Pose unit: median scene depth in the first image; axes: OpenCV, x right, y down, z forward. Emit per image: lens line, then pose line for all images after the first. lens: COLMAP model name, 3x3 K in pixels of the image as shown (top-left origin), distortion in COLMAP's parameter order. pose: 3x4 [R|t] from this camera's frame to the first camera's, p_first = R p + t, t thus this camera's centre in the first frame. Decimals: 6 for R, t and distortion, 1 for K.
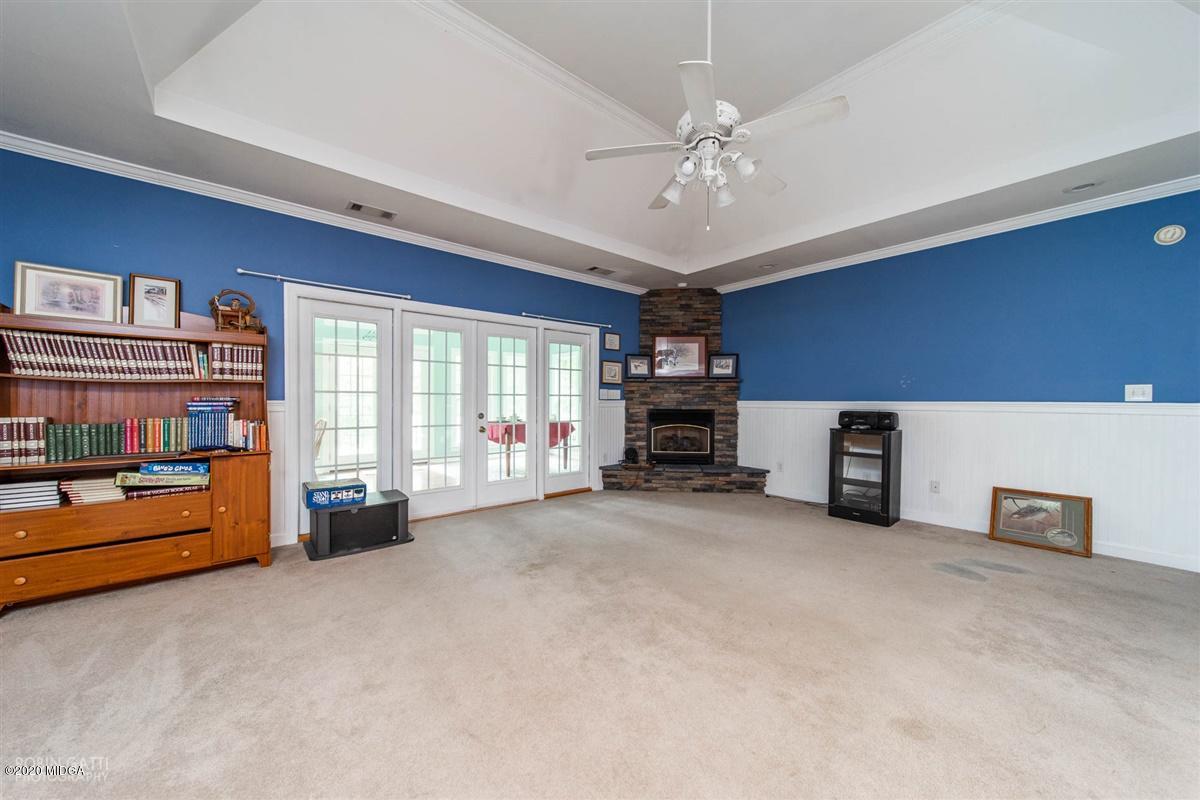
lens RADIAL K [[425.0, 0, 602.8], [0, 425.0, 402.6], [0, 0, 1]] dist [0.002503, -0.000400]
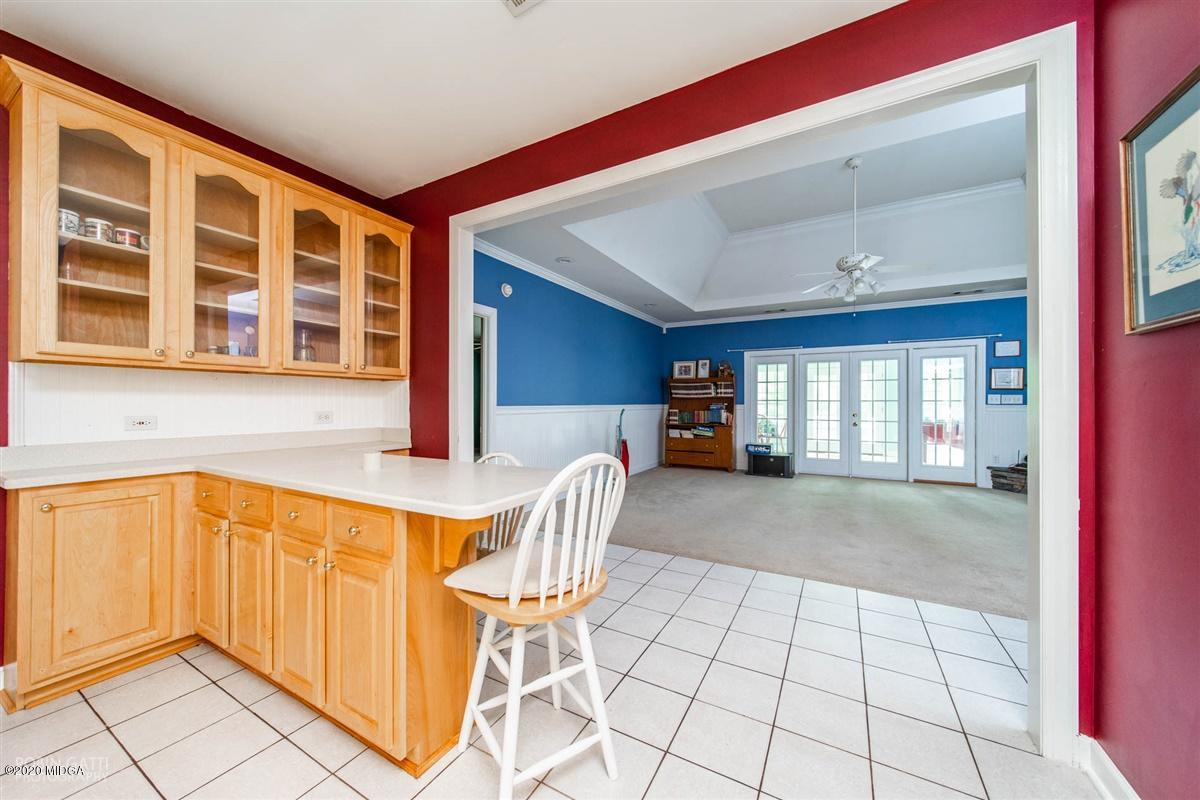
lens RADIAL K [[425.0, 0, 596.8], [0, 425.0, 404.3], [0, 0, 1]] dist [0.002503, -0.000400]
pose [[0.352258, -0.002456, -0.935900, 0.652500], [-0.009132, 0.999940, -0.006061, 0.008584], [0.935858, 0.010682, 0.352215, -0.309954]]
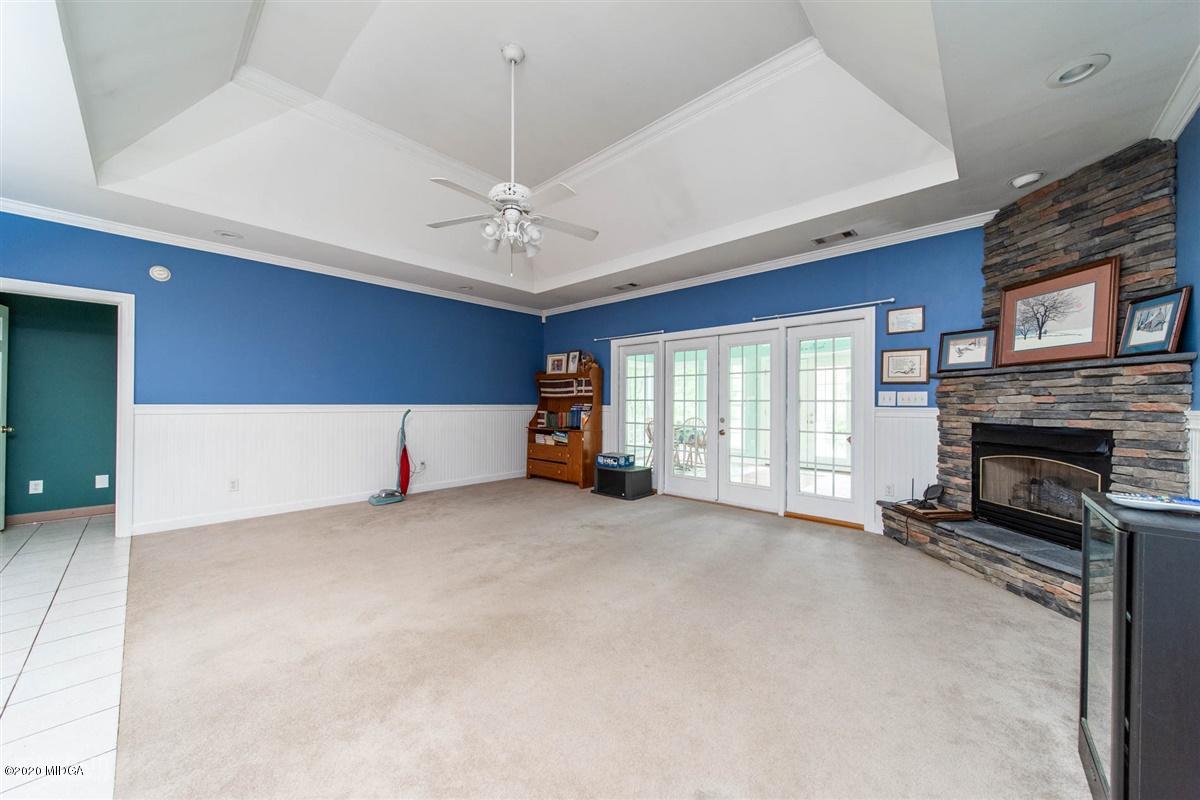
lens RADIAL K [[425.0, 0, 599.6], [0, 425.0, 402.5], [0, 0, 1]] dist [0.002503, -0.000400]
pose [[0.126127, -0.007314, -0.991987, 0.637259], [-0.015099, 0.999843, -0.009292, 0.000318], [0.991899, 0.016150, 0.125996, 0.444370]]
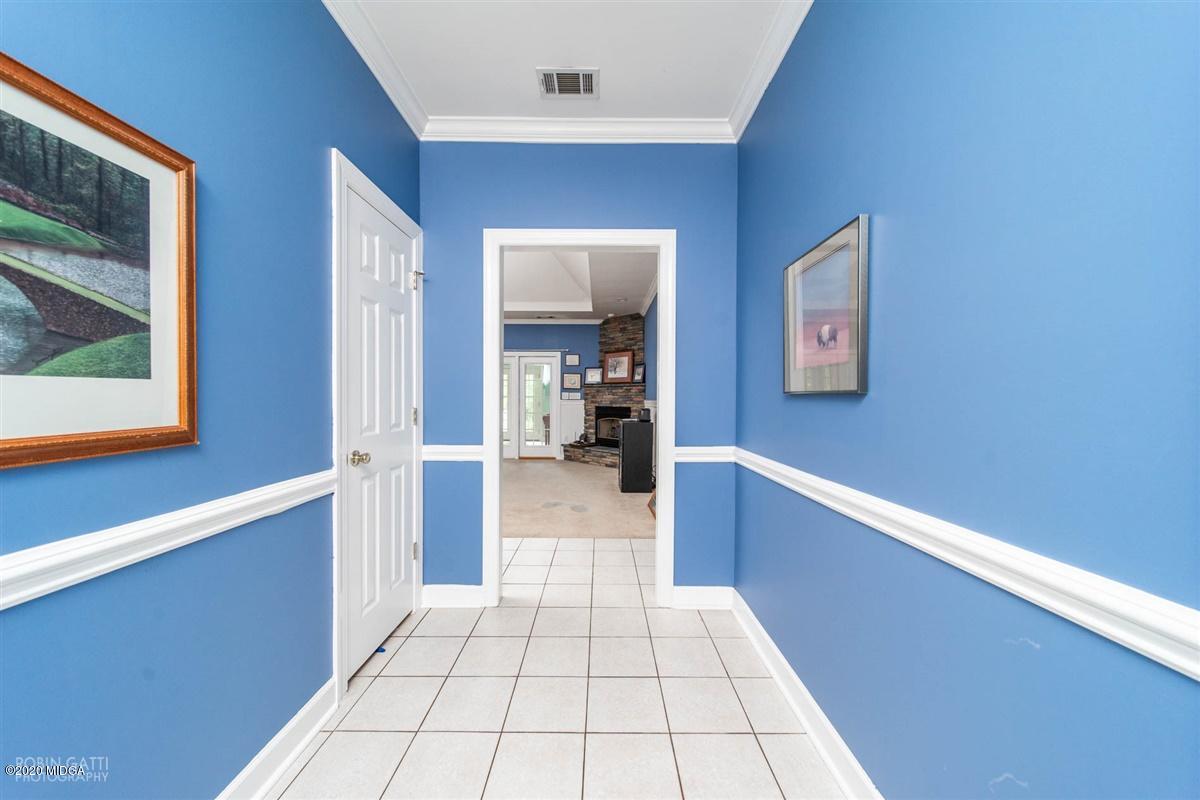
lens RADIAL K [[425.0, 0, 600.5], [0, 425.0, 402.0], [0, 0, 1]] dist [0.002503, -0.000400]
pose [[0.770873, 0.002677, -0.636983, 1.048058], [-0.007994, 0.999953, -0.005473, 0.009141], [0.636939, 0.009311, 0.770858, -0.069321]]
